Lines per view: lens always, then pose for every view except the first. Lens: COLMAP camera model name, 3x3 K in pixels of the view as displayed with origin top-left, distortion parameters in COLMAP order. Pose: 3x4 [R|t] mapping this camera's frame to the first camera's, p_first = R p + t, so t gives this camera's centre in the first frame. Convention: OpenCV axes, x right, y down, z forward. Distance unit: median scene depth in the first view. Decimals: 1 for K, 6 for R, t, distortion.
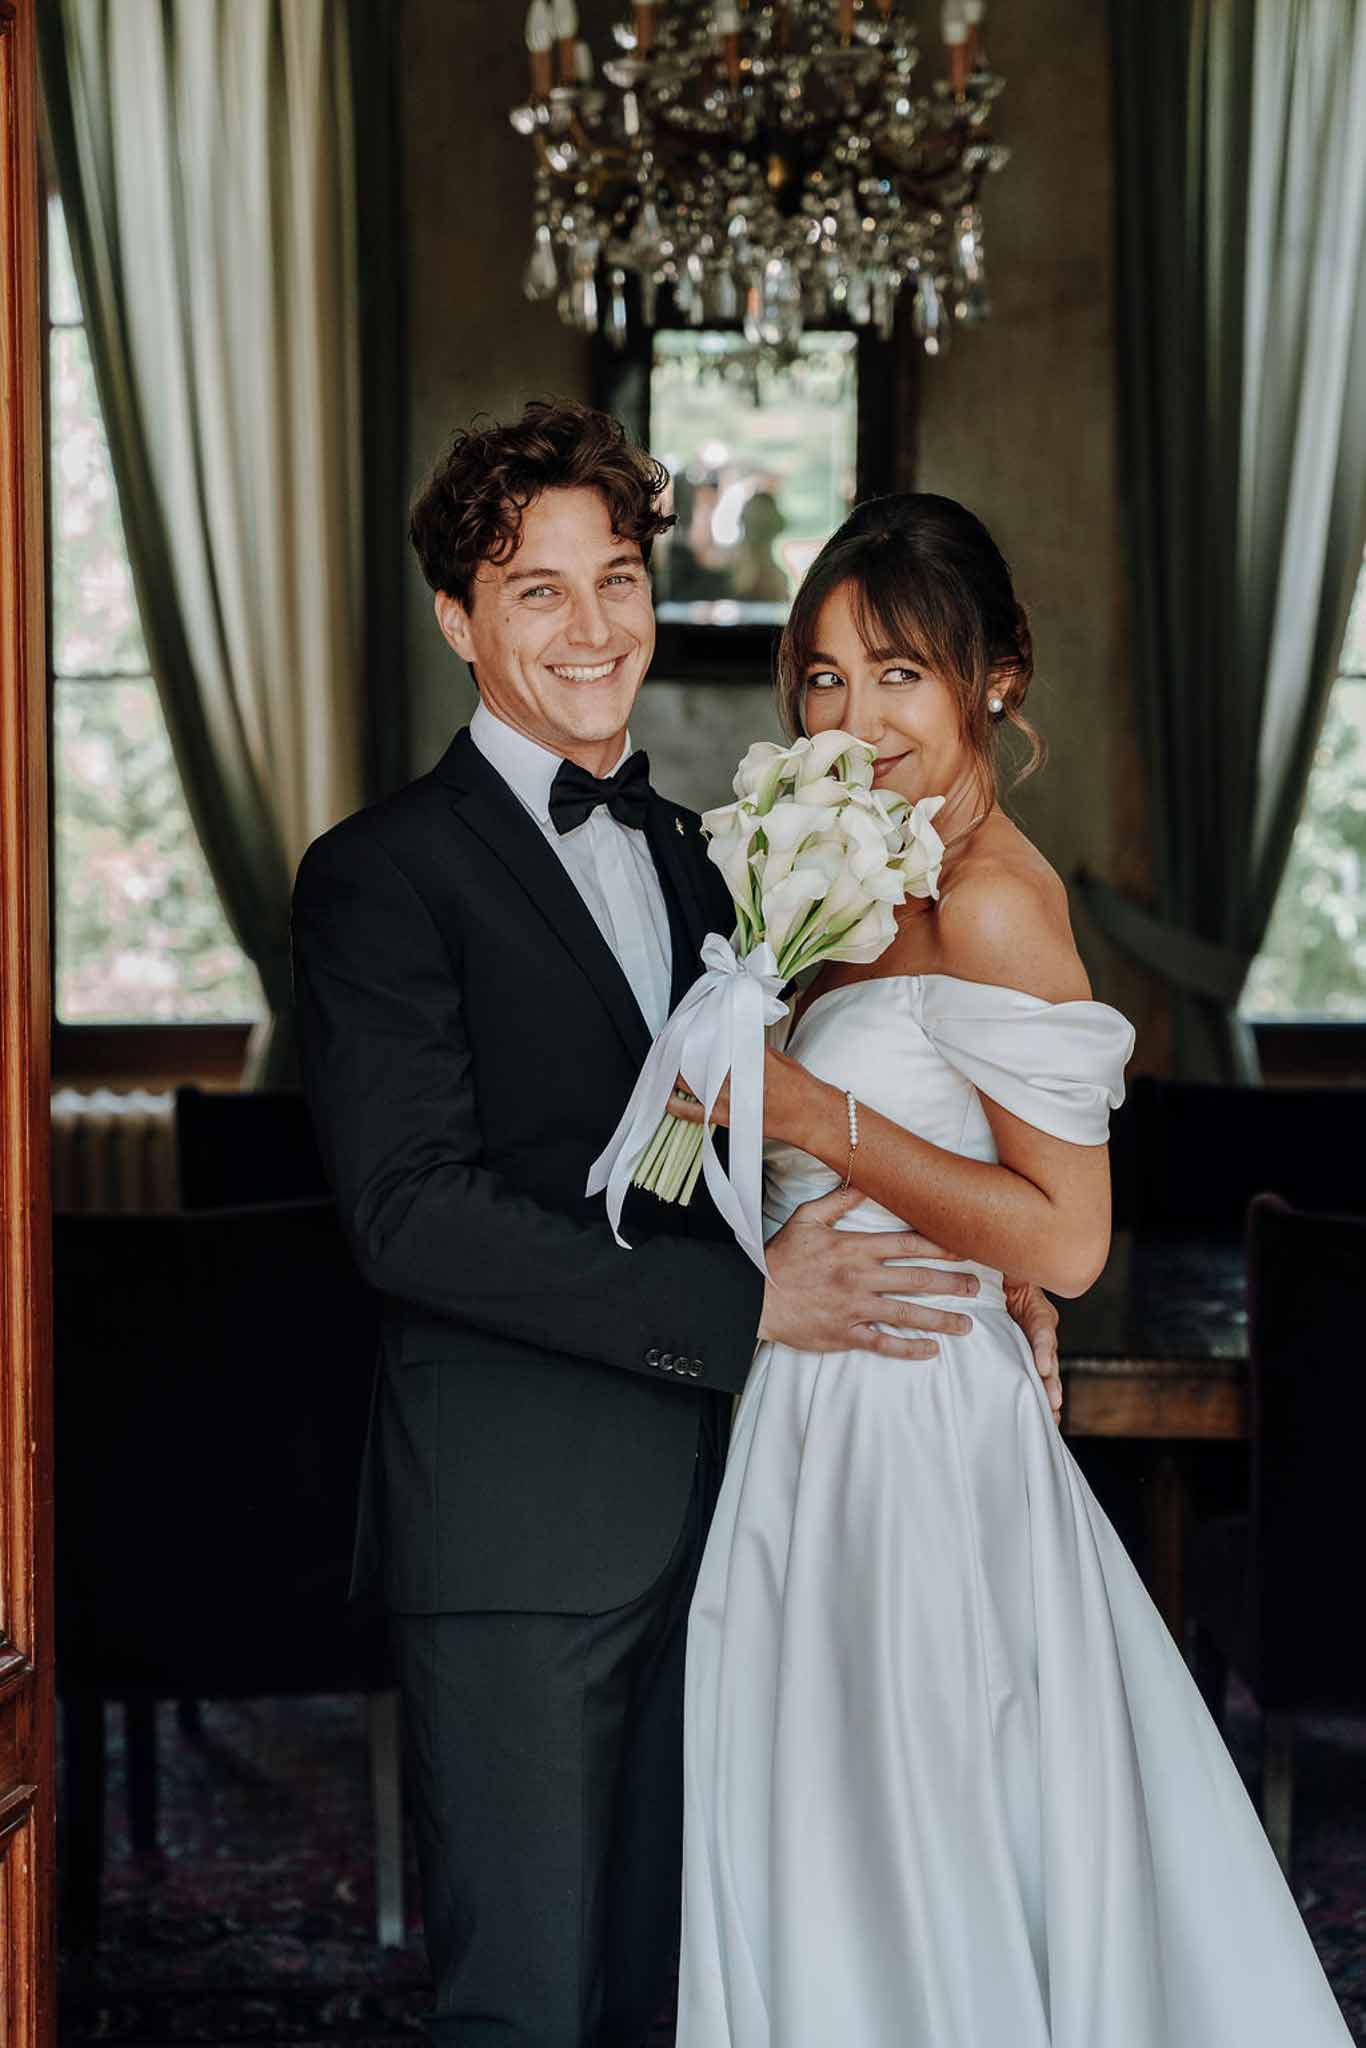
lens RADIAL K [[4072.1, 0, 668.2], [0, 4072.1, 1042.3], [0, 0, 1]] dist [-0.063543, 0.000000]
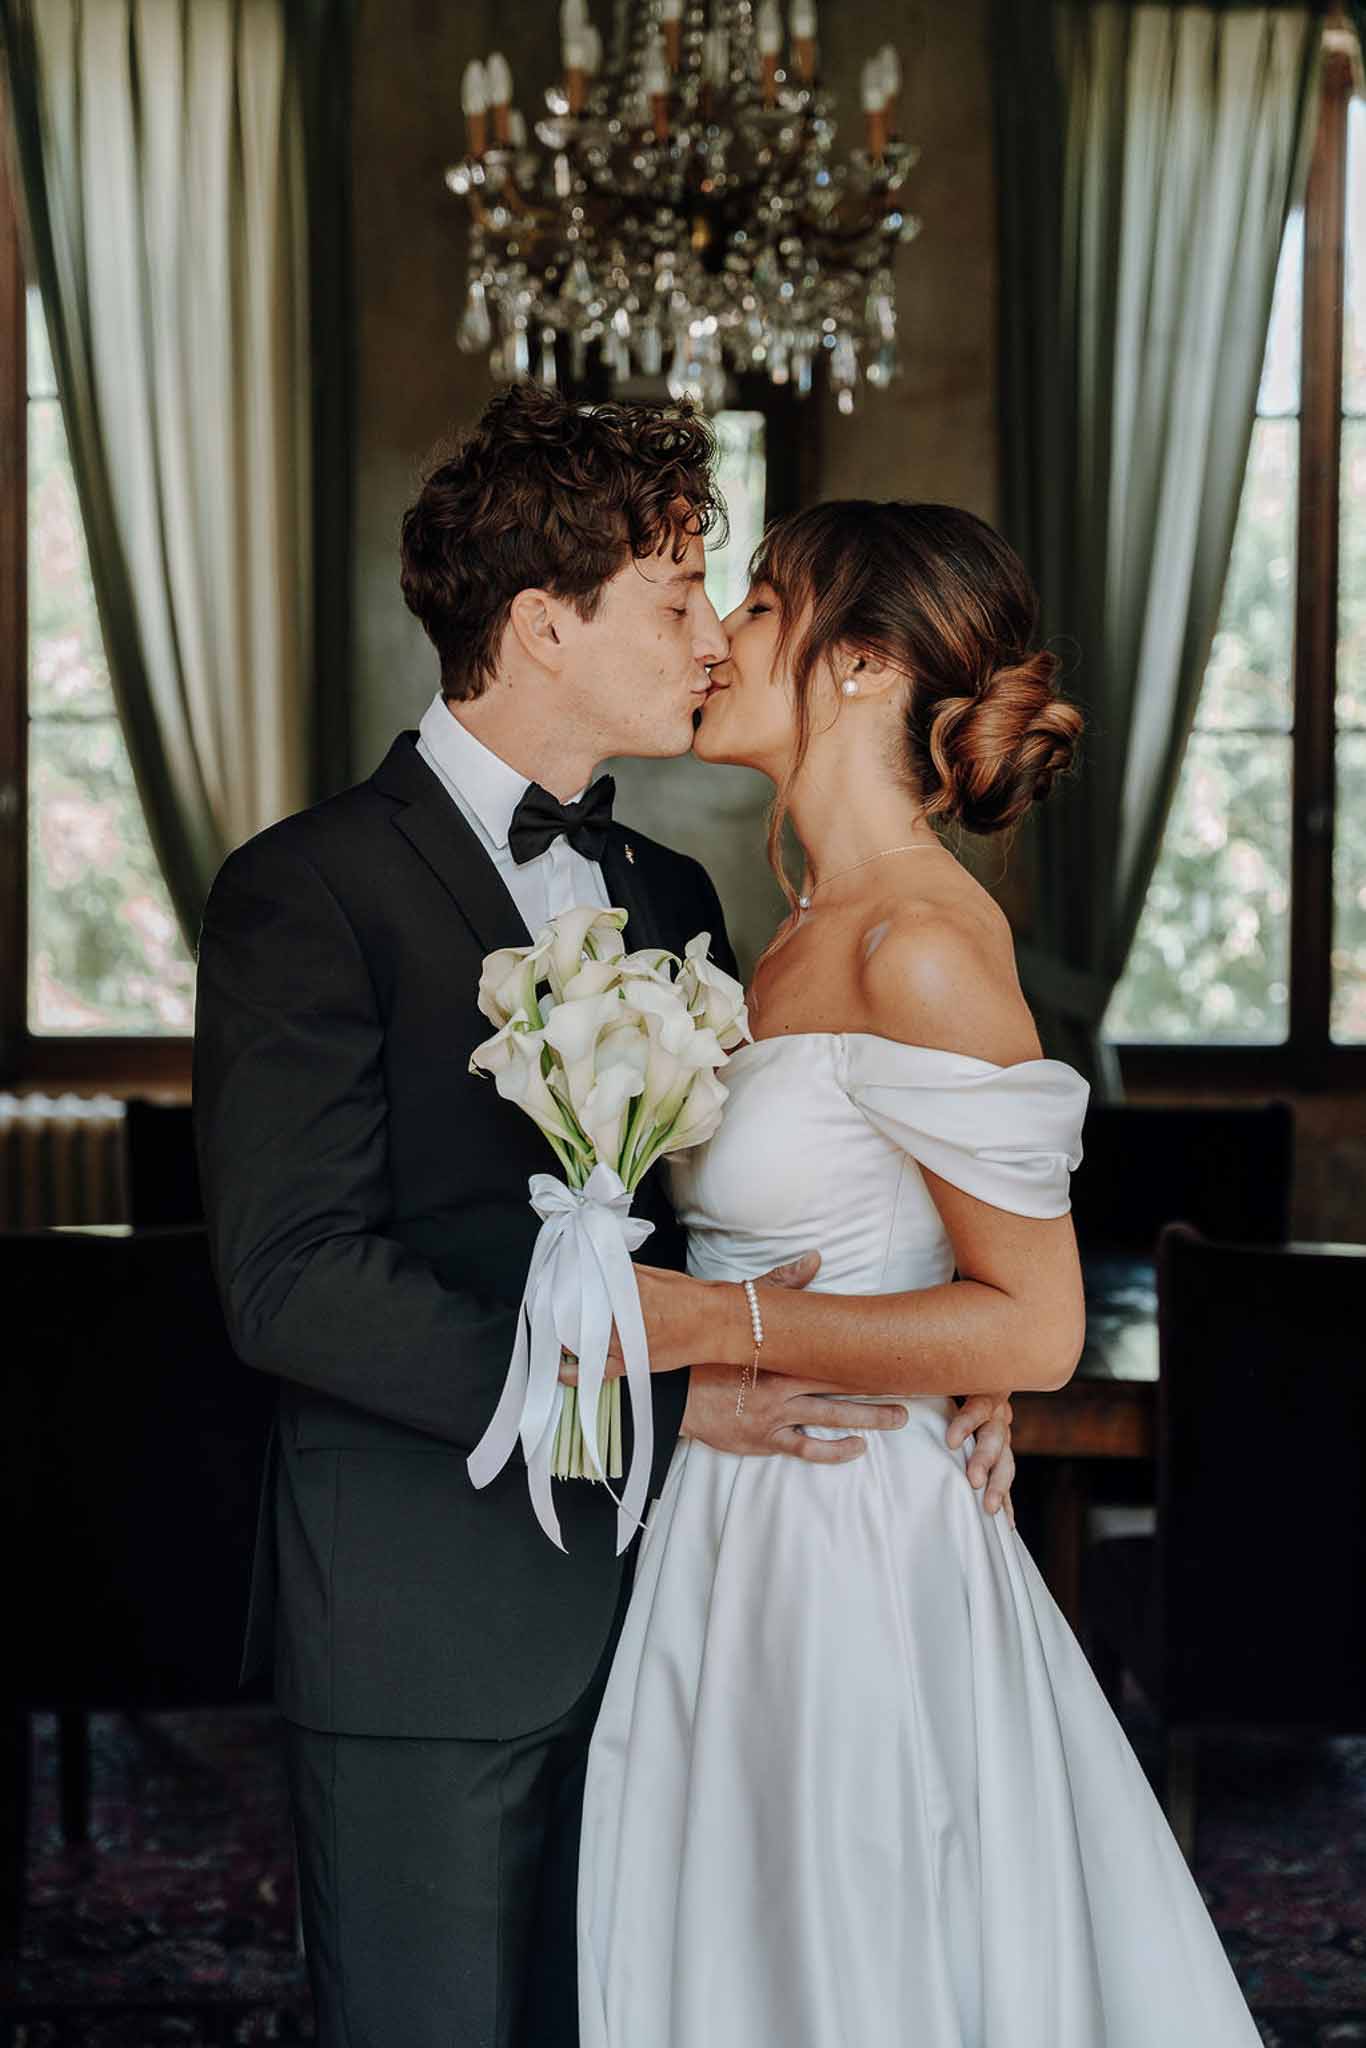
lens RADIAL K [[2161.1, 0, 625.9], [0, 2161.1, 922.9], [0, 0, 1]] dist [-0.015003, 0.000000]
pose [[0.999497, 0.009042, 0.030389, -0.007934], [-0.008026, 0.999410, -0.033398, -0.018239], [-0.030673, 0.033137, 0.998980, 0.450030]]
